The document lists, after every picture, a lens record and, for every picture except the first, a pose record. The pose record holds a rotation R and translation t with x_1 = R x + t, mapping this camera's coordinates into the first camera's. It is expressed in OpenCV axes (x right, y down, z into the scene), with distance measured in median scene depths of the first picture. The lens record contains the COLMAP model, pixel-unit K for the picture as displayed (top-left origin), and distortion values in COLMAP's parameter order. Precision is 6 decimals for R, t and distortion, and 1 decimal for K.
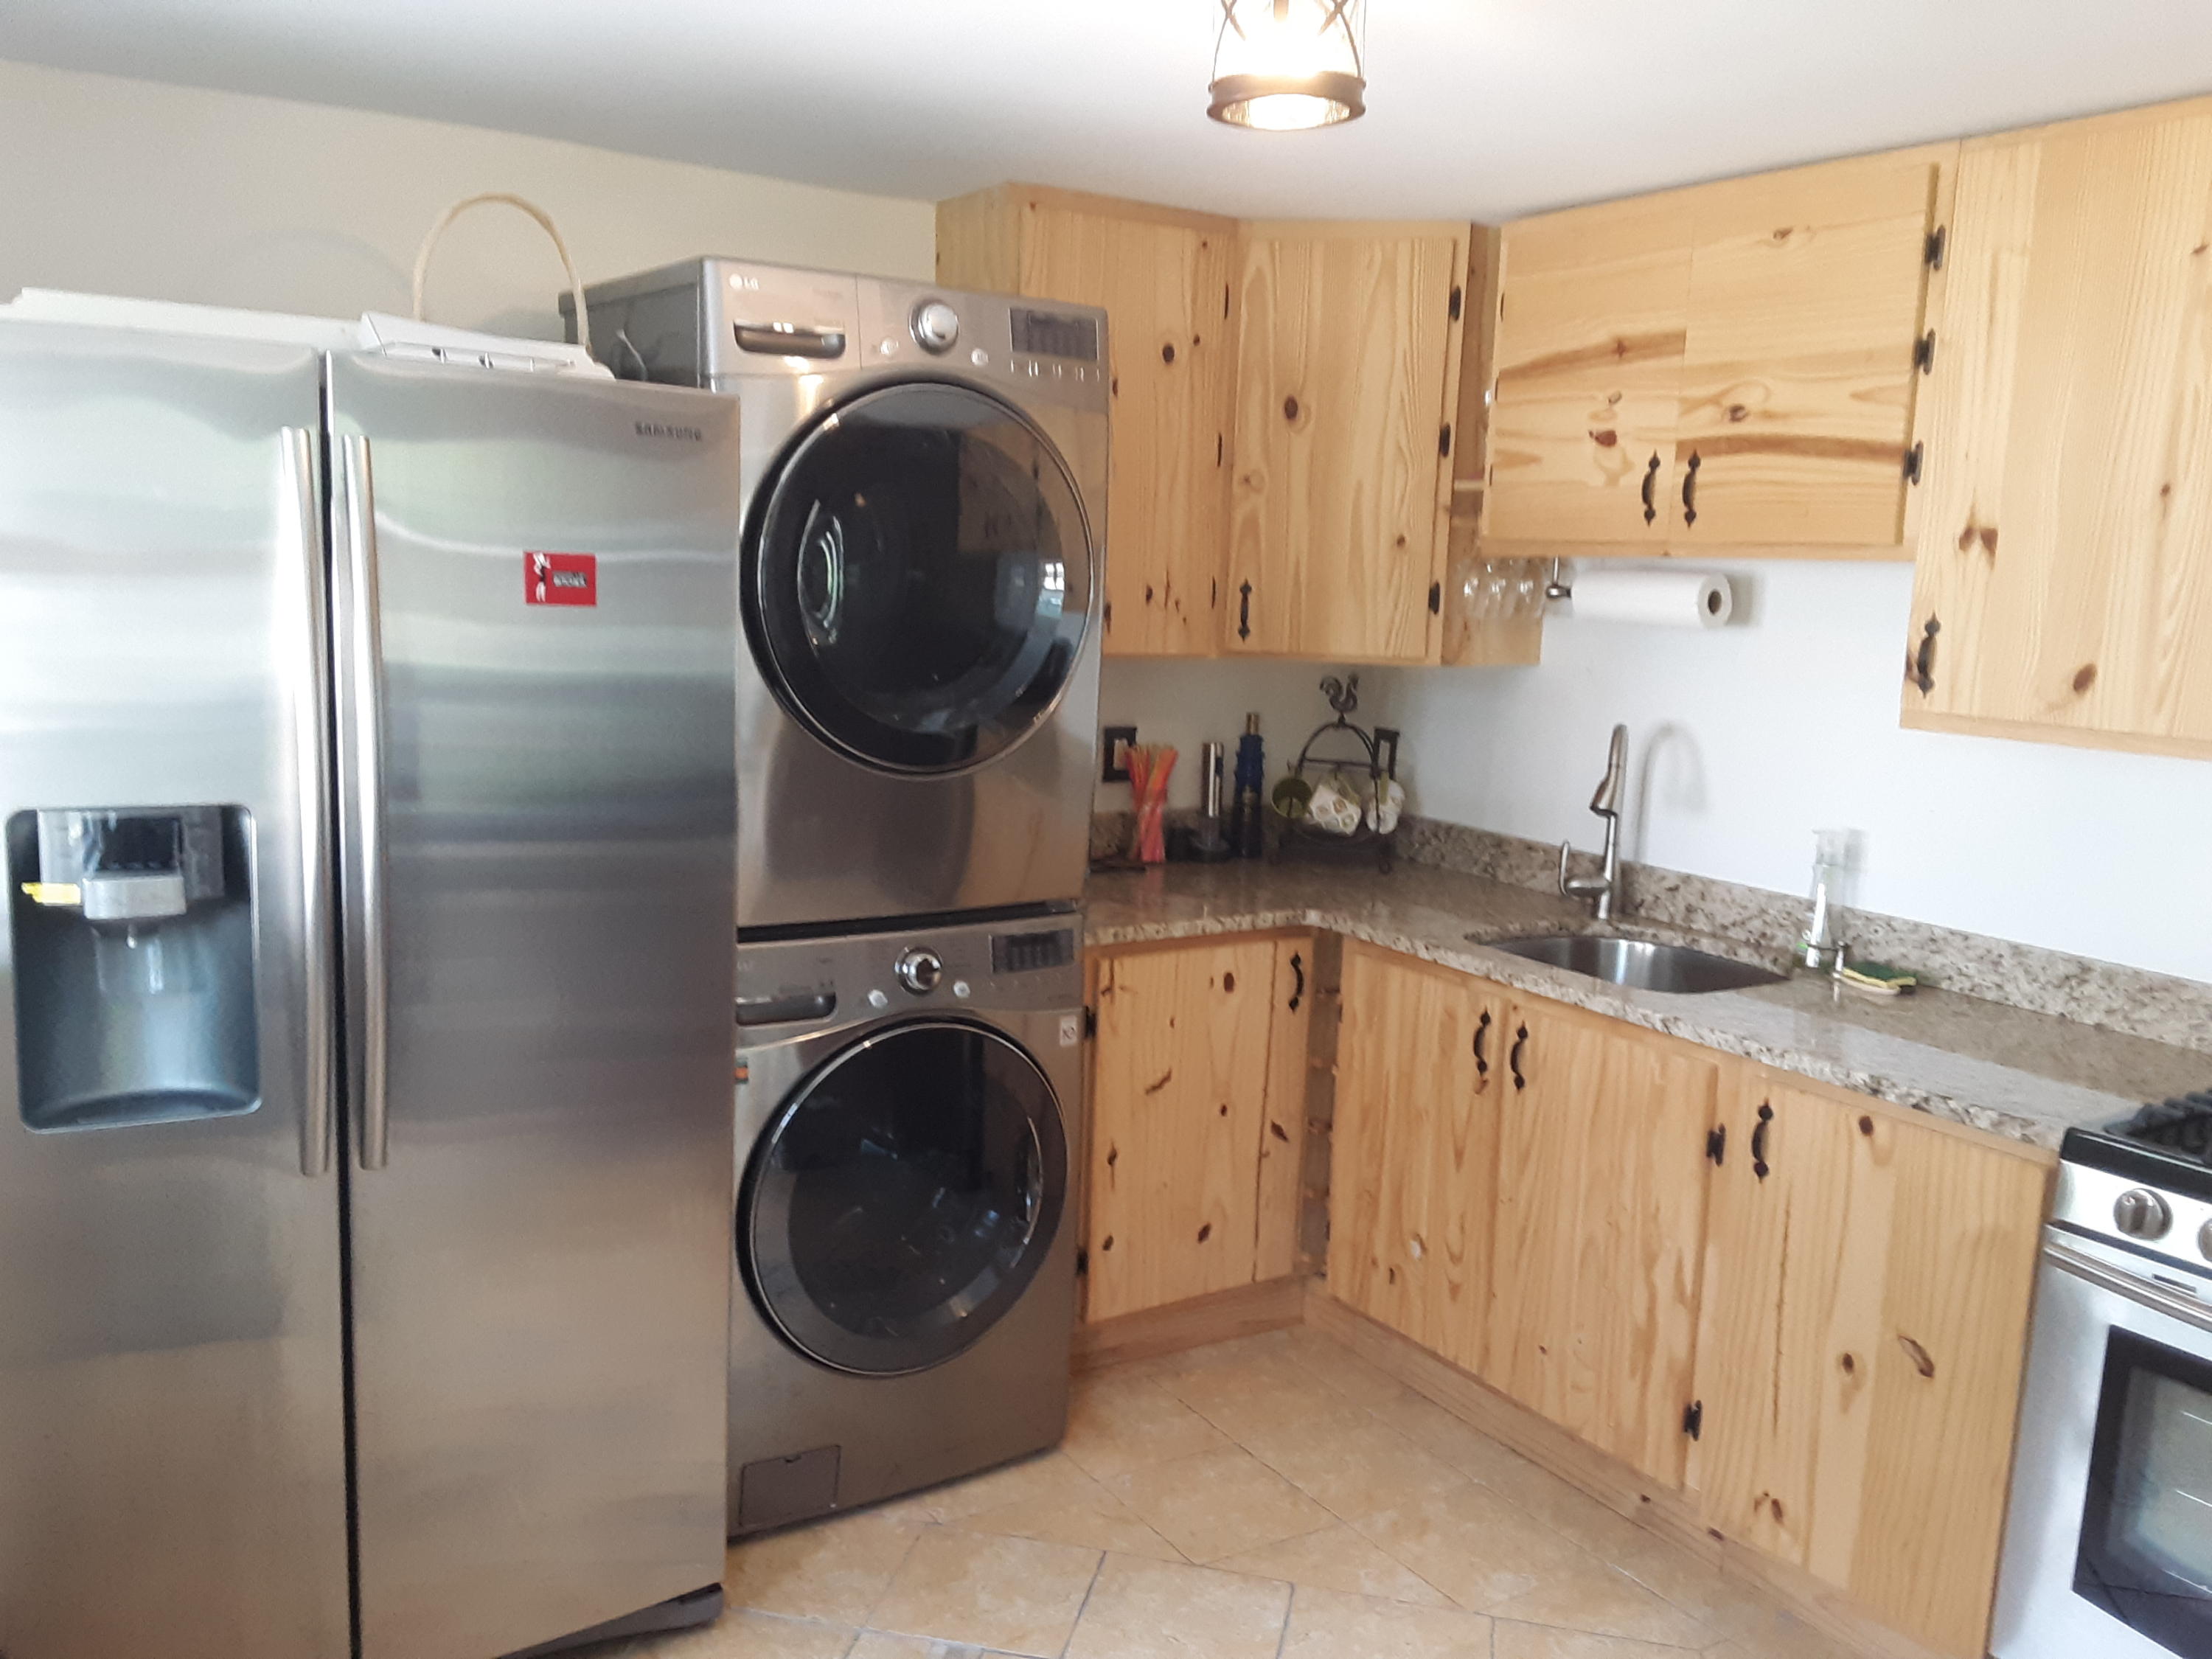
lens RADIAL K [[1806.8, 0, 1105.8], [0, 1806.8, 852.6], [0, 0, 1]] dist [0.160200, -0.245383]
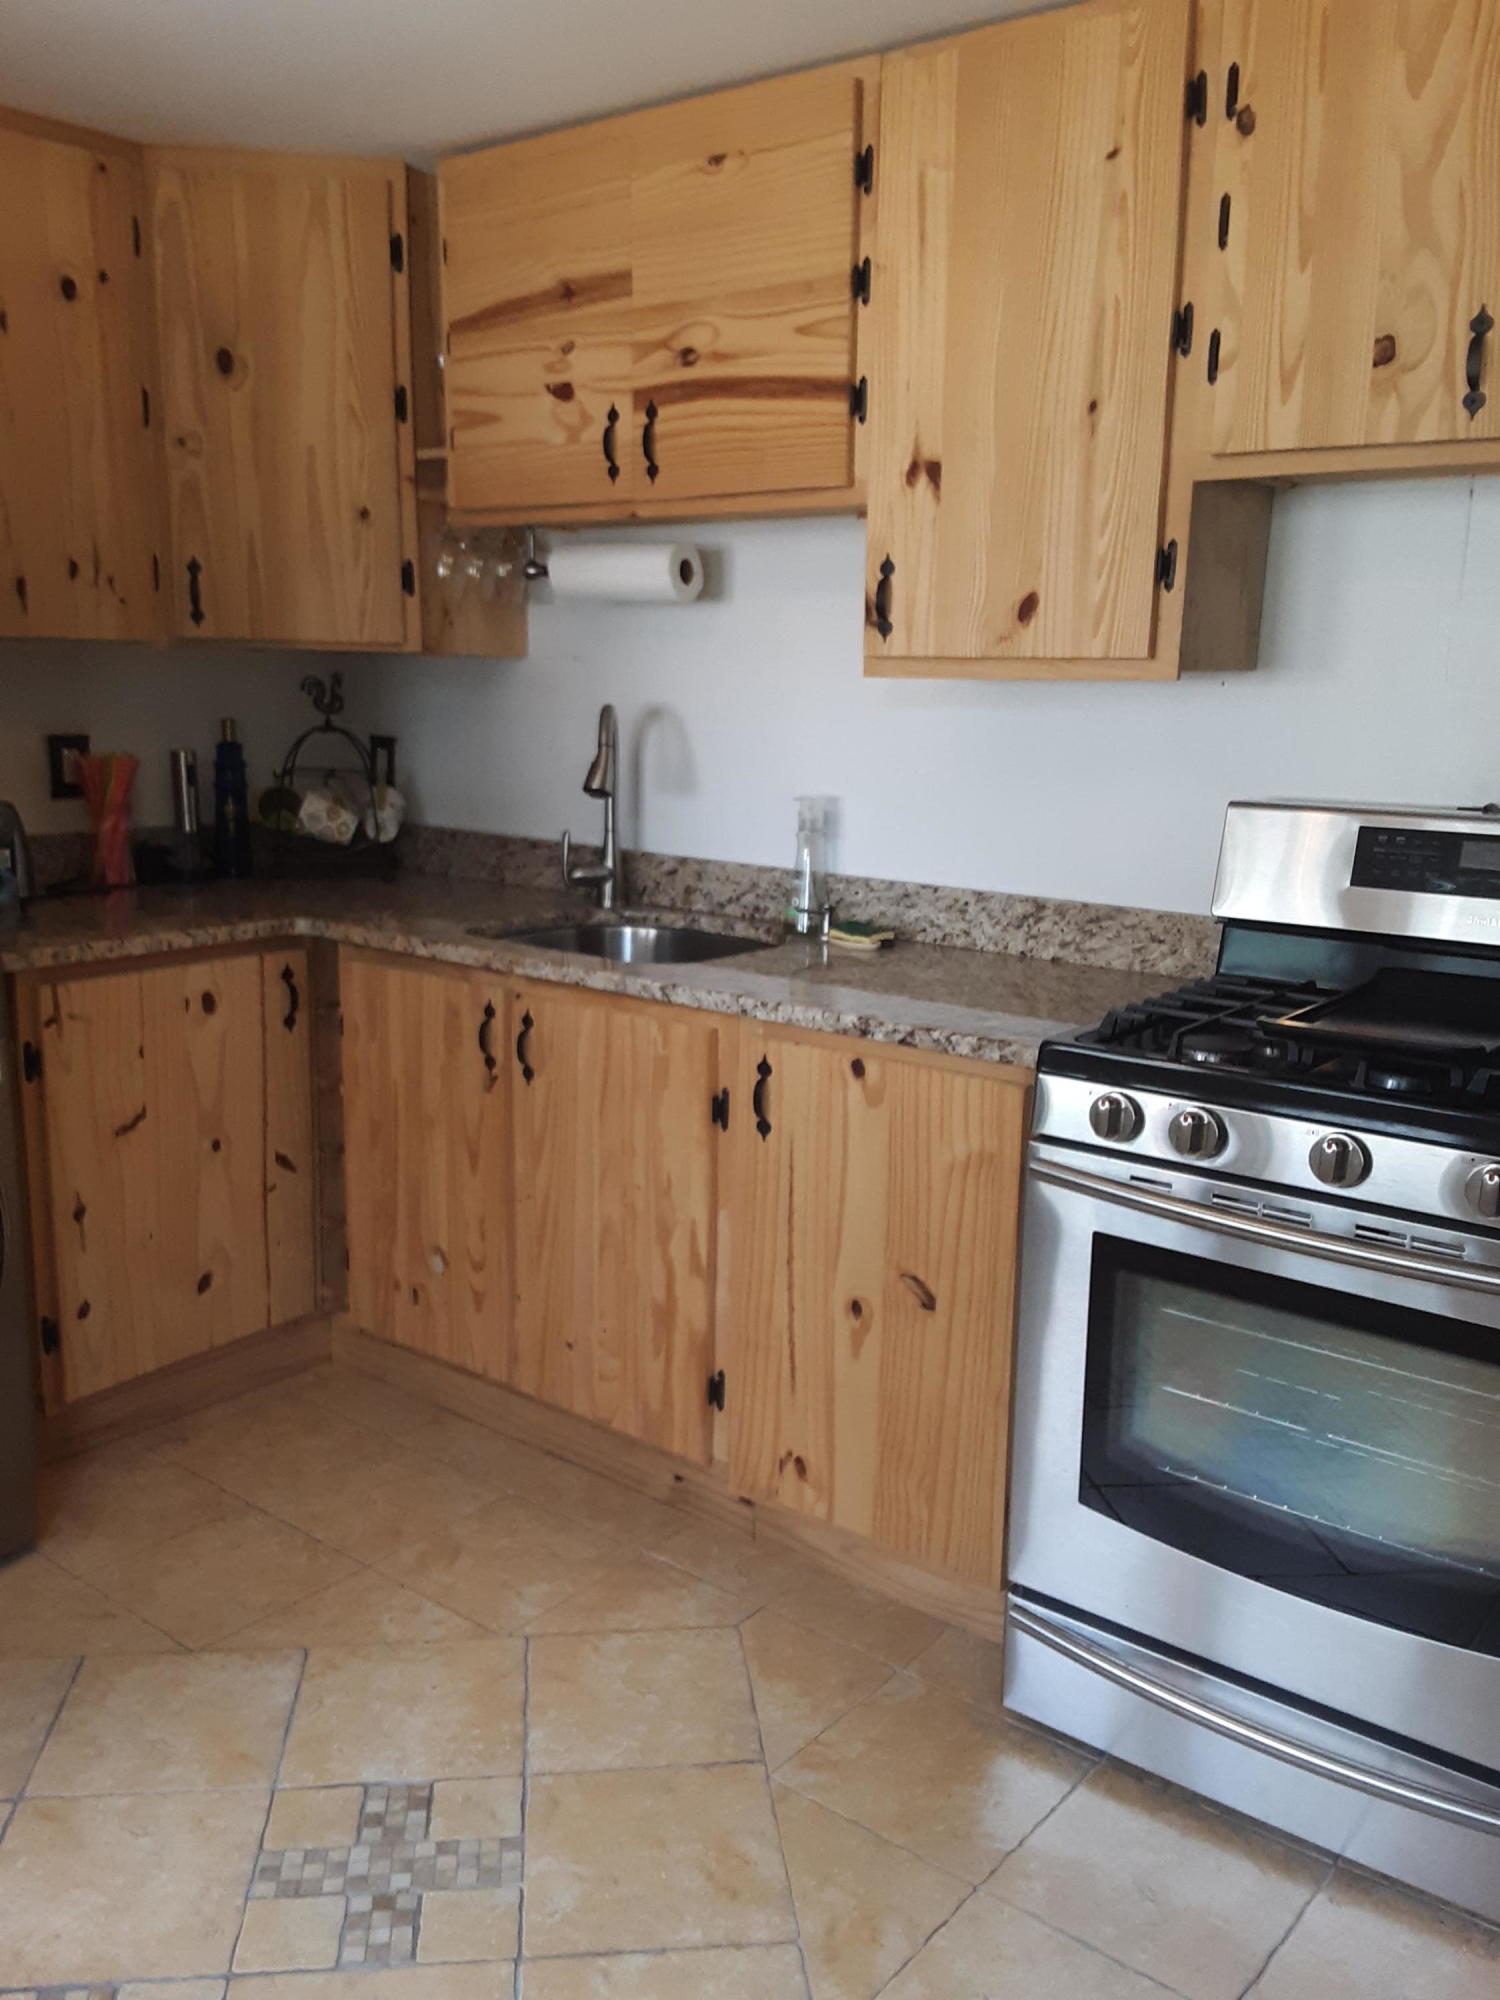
lens RADIAL K [[1672.1, 0, 713.7], [0, 1672.1, 1005.7], [0, 0, 1]] dist [0.185632, -0.267192]
pose [[0.949790, -0.088105, 0.300226, 0.057851], [0.072737, 0.995422, 0.062010, 0.042576], [-0.304315, -0.037059, 0.951850, 0.136945]]
